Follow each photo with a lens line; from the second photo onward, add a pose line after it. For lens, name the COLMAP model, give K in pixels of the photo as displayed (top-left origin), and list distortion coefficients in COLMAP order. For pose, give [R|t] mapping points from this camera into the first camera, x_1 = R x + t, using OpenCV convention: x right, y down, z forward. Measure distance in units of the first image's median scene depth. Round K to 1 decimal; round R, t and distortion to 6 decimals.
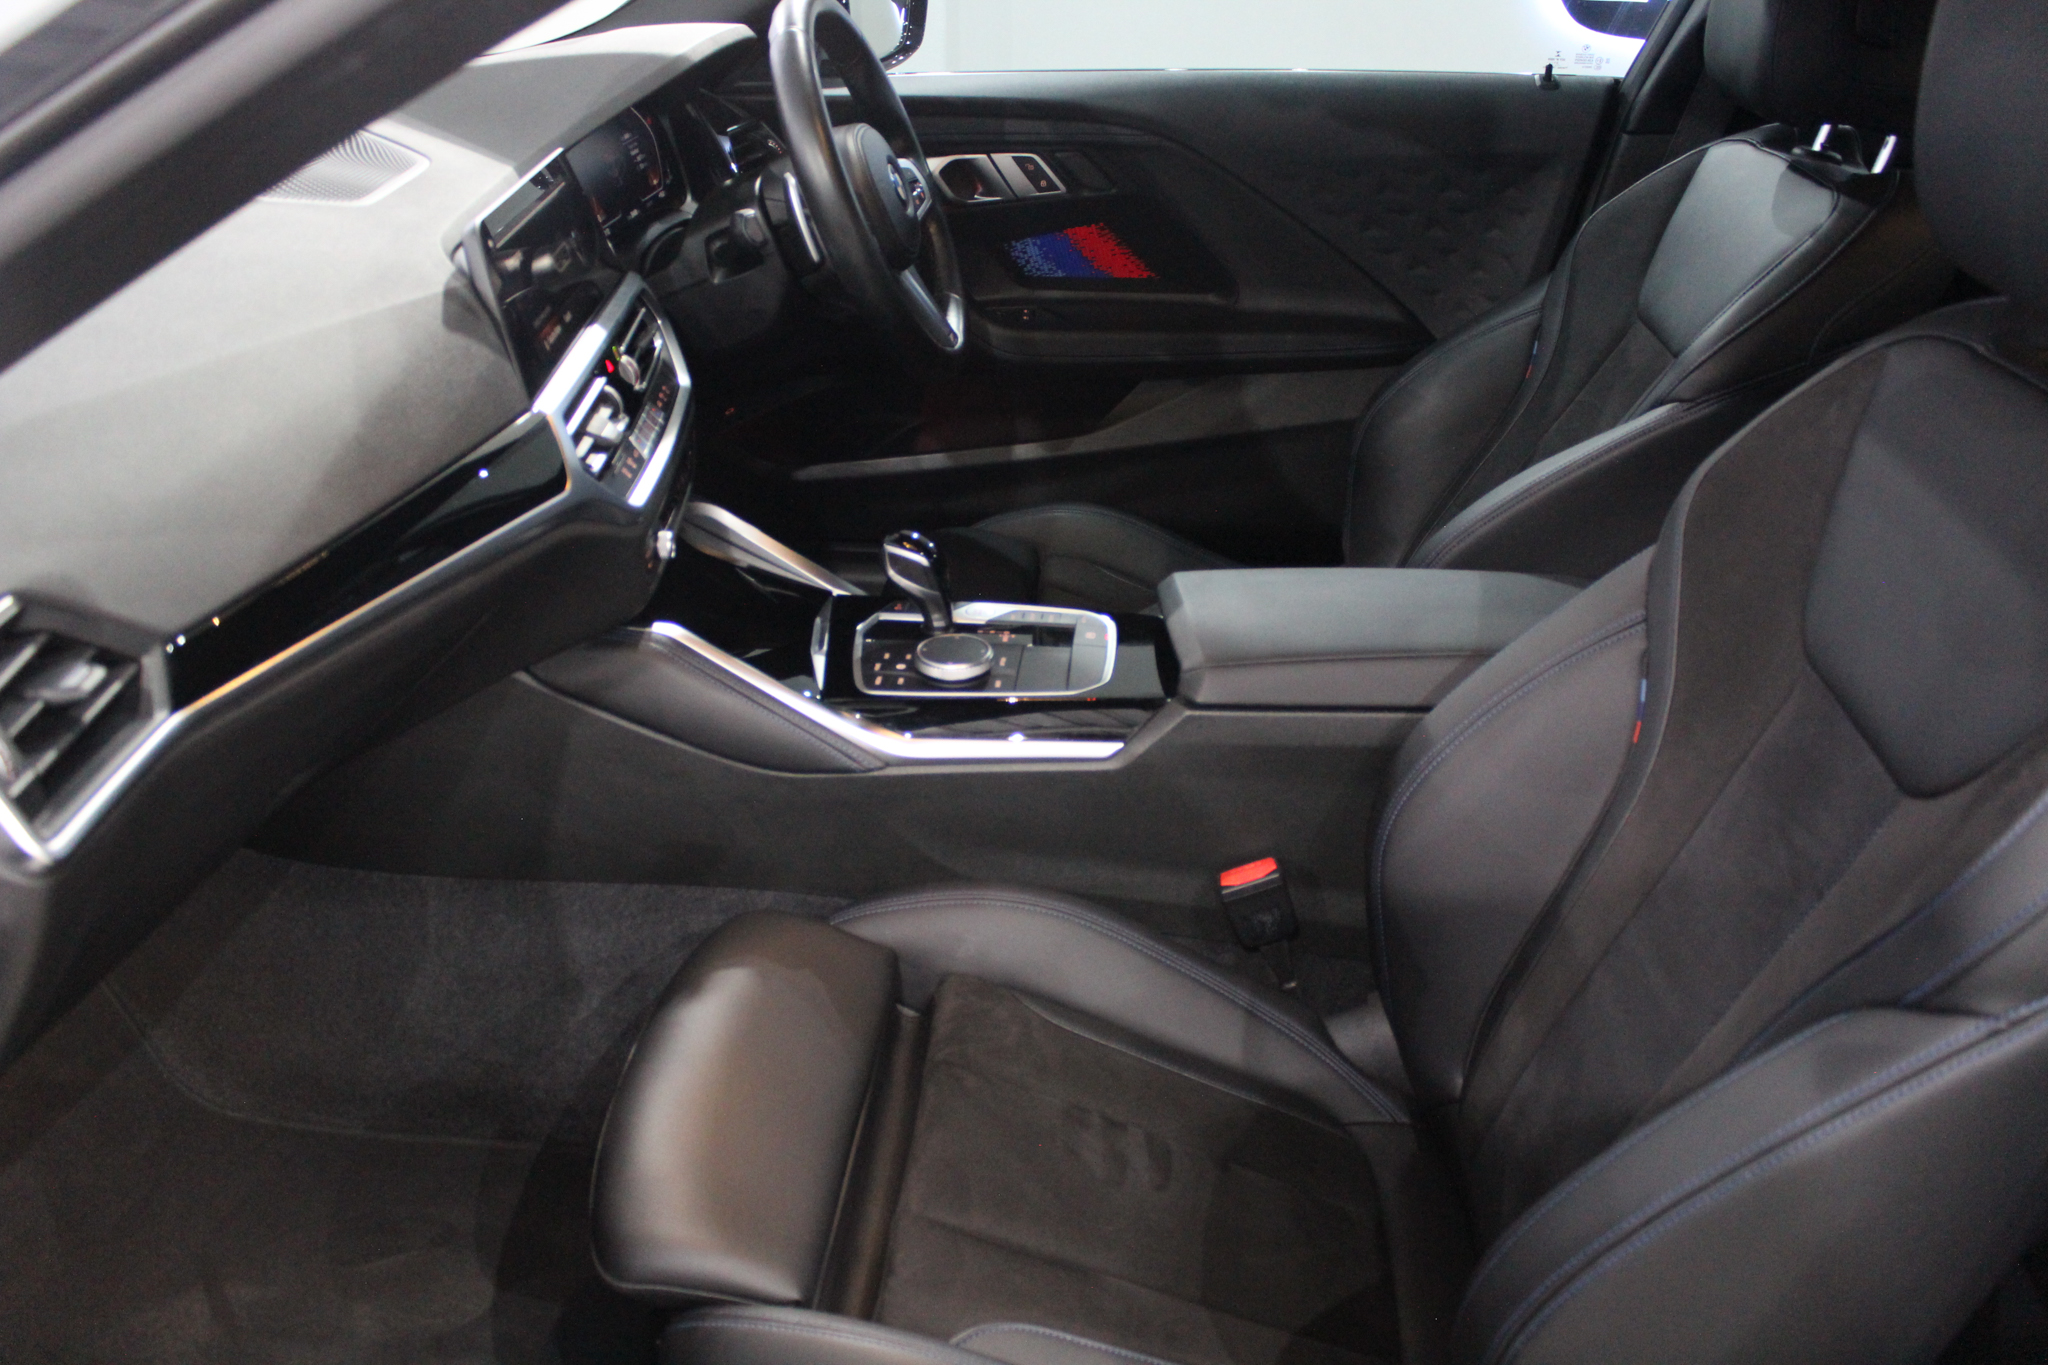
lens RADIAL K [[1705.8, 0, 997.2], [0, 1705.8, 731.5], [0, 0, 1]] dist [-0.156506, 0.132455]
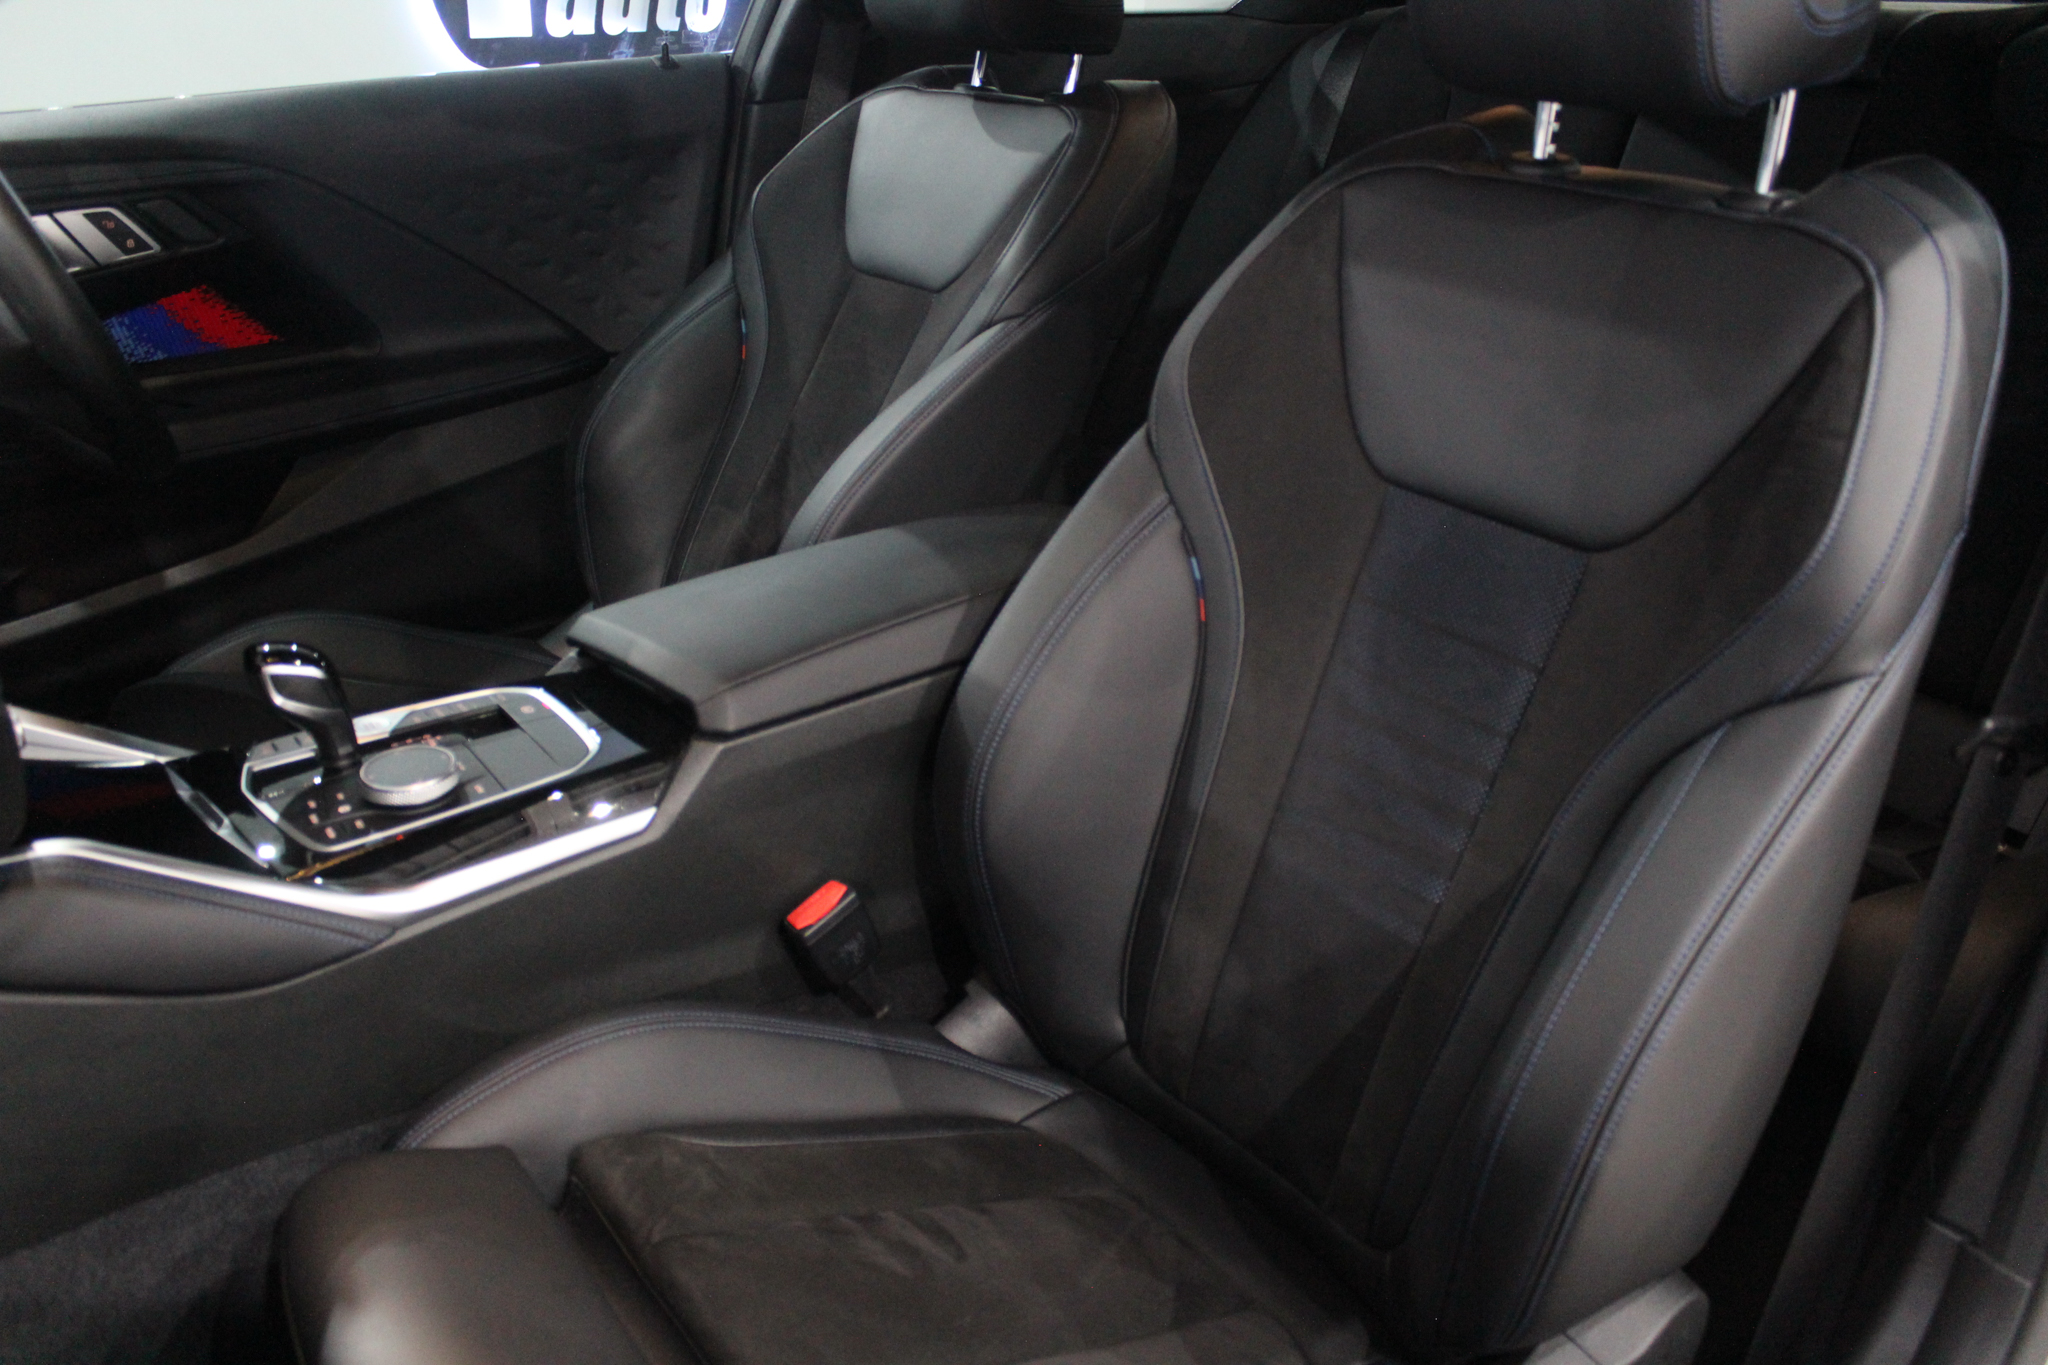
lens RADIAL K [[1705.8, 0, 997.2], [0, 1705.8, 731.5], [0, 0, 1]] dist [-0.156506, 0.132455]
pose [[0.753802, -0.282113, 0.593461, -0.263960], [0.313059, 0.948247, 0.053125, -0.018568], [-0.577734, 0.145743, 0.803108, 0.214843]]
